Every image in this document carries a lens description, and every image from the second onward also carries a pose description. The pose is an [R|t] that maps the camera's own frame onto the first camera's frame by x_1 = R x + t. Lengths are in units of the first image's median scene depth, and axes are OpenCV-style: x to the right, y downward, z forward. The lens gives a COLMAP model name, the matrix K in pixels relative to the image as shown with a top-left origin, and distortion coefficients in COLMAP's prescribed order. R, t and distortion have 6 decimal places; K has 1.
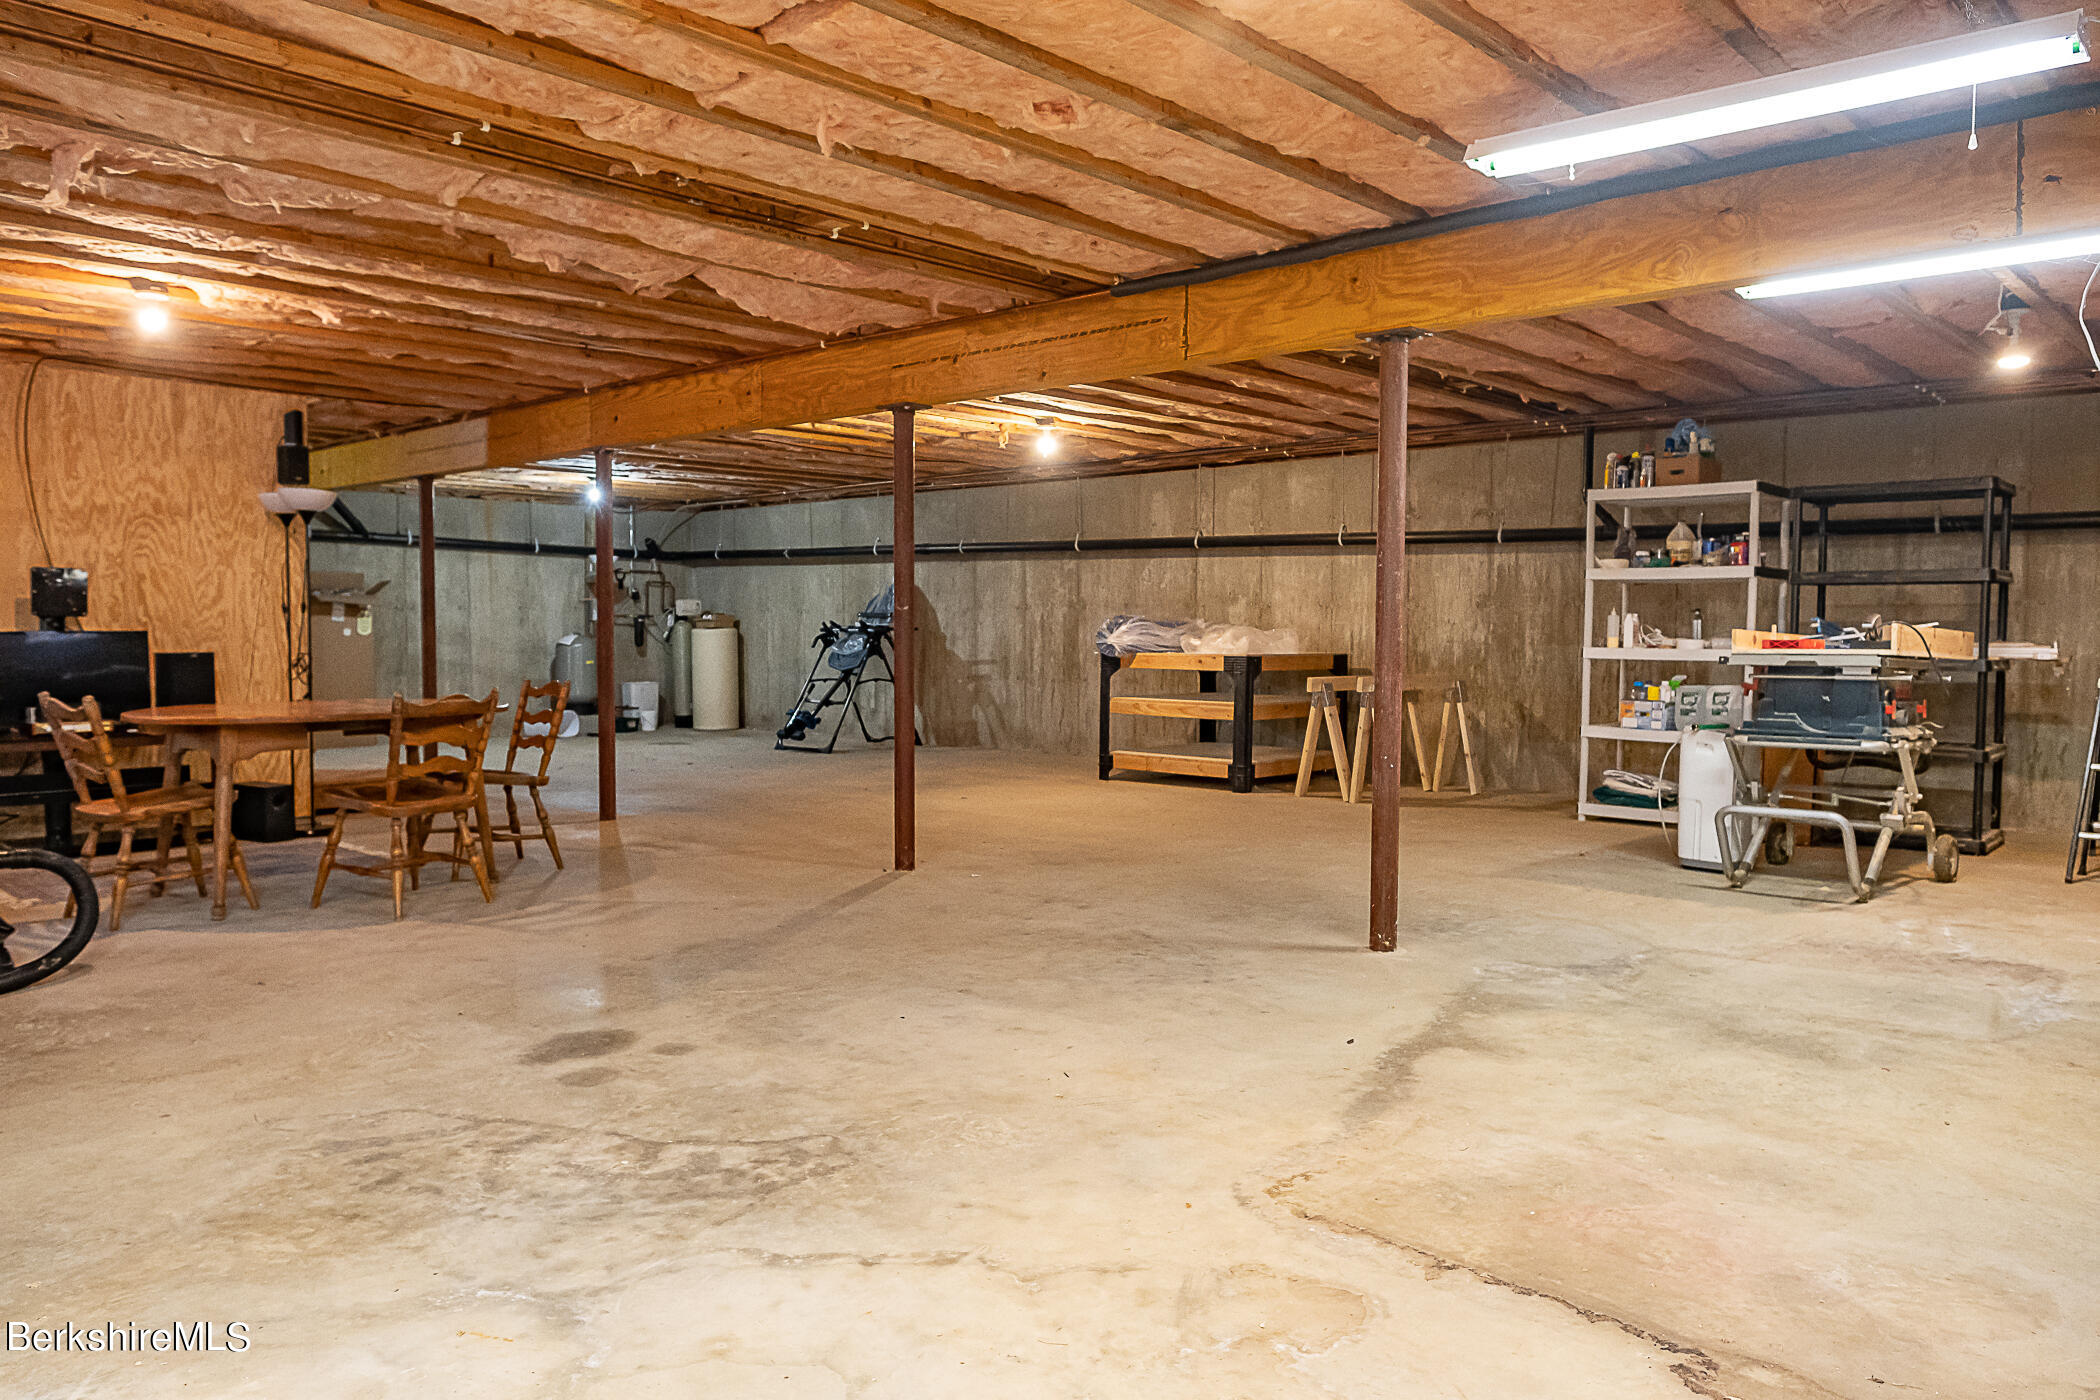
lens RADIAL K [[1504.1, 0, 1051.9], [0, 1504.1, 704.4], [0, 0, 1]] dist [-0.017231, 0.009100]
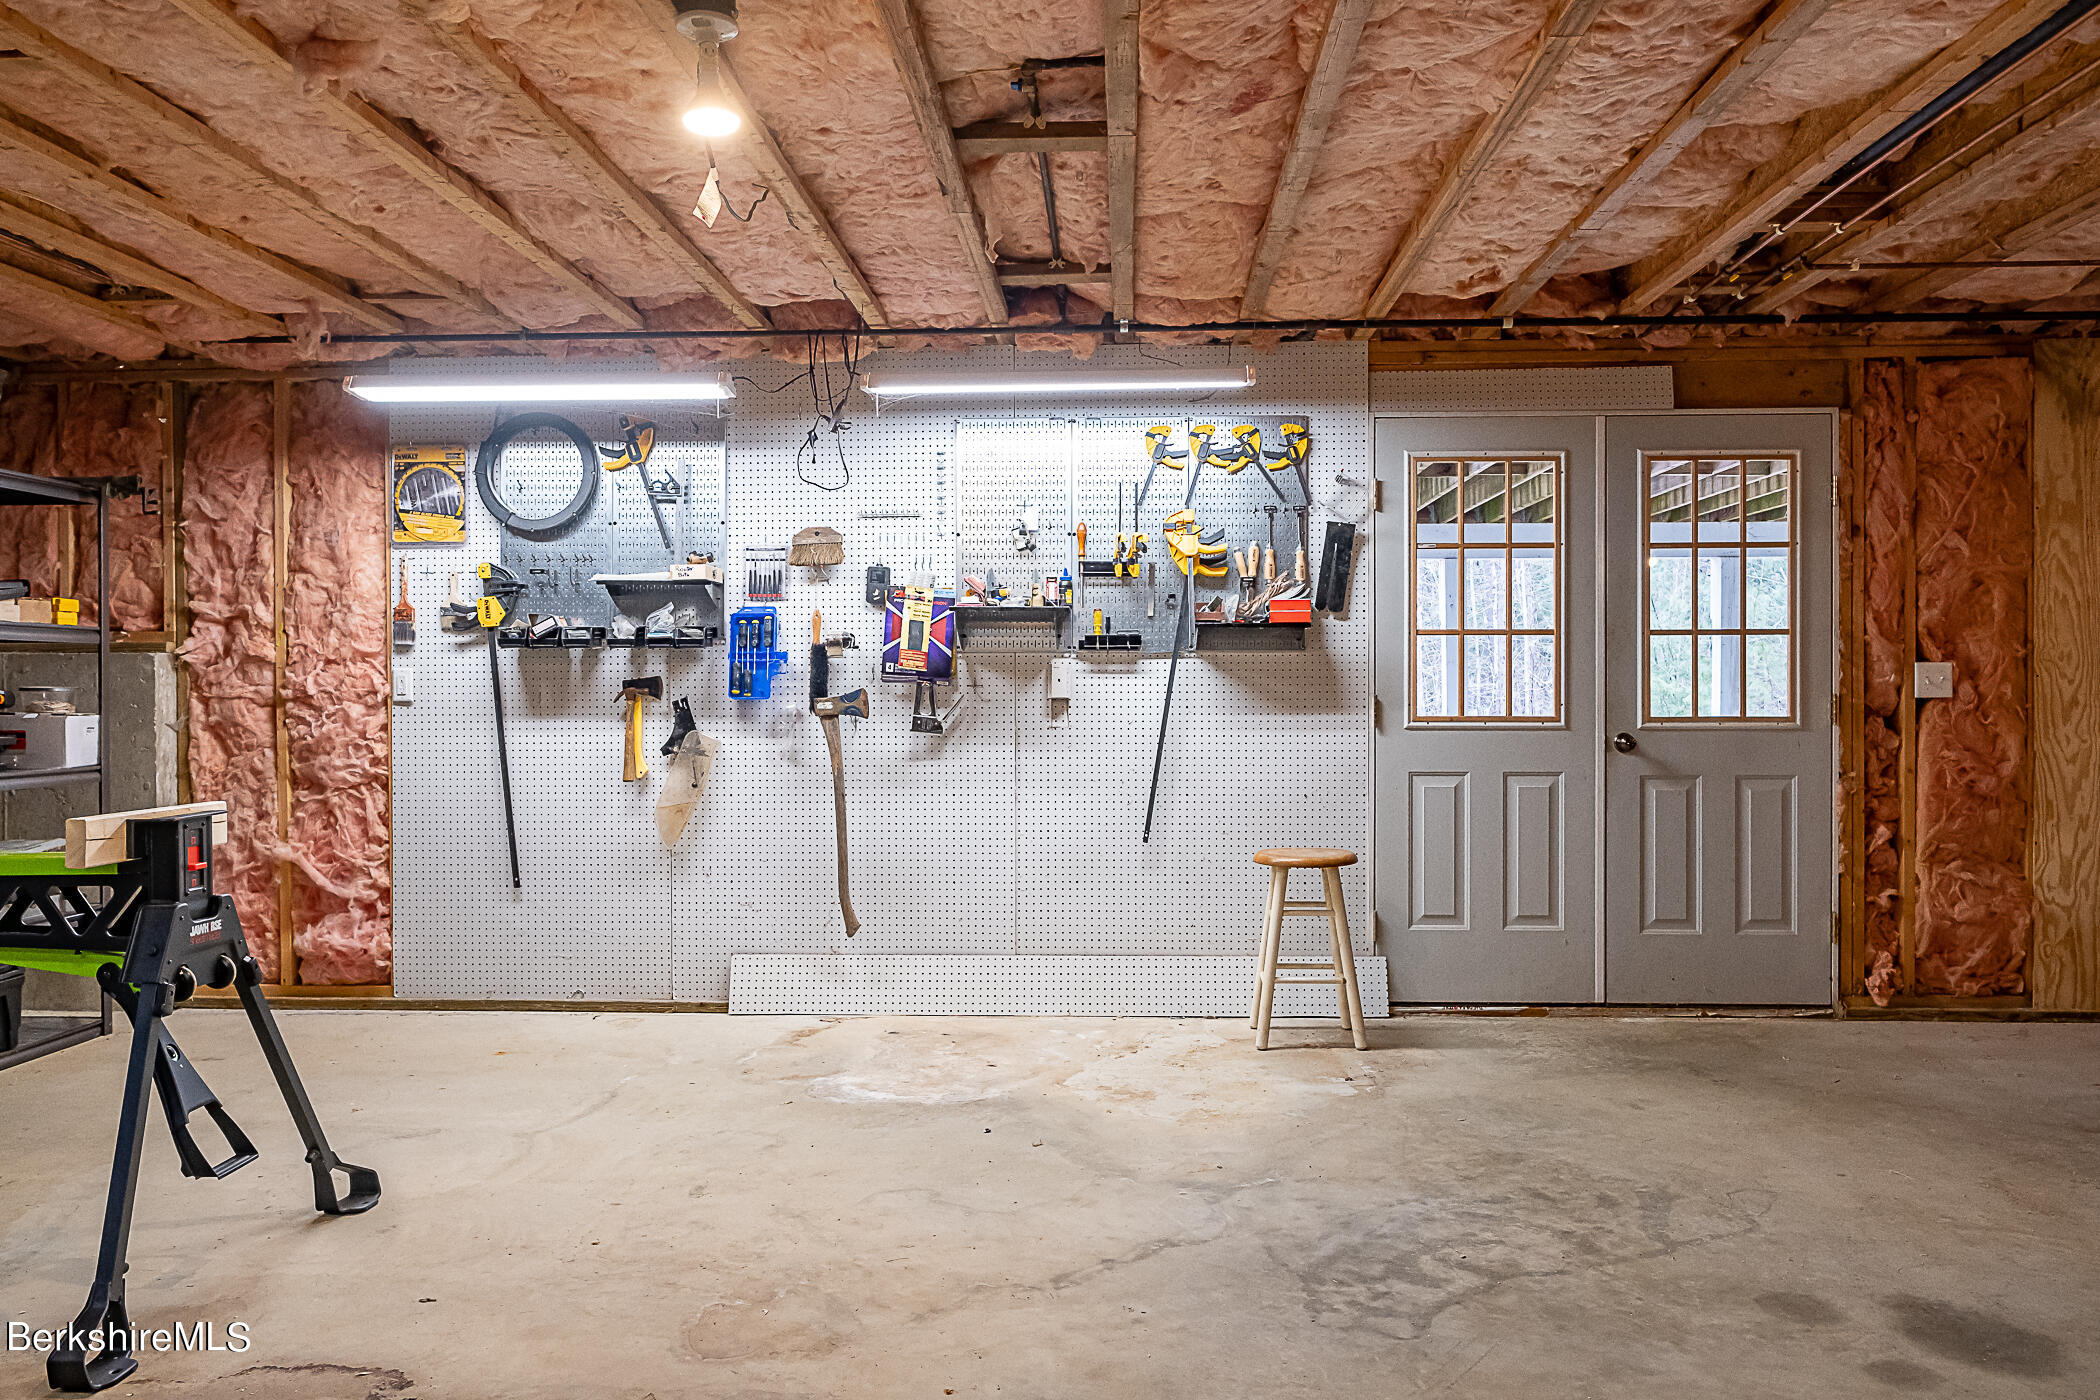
lens RADIAL K [[1504.1, 0, 1056.9], [0, 1504.1, 713.6], [0, 0, 1]] dist [-0.017231, 0.009100]
pose [[-0.773257, 0.009790, -0.634017, 0.562654], [-0.030836, 0.998117, 0.053019, -0.100089], [0.633342, 0.060548, -0.771500, 1.612395]]
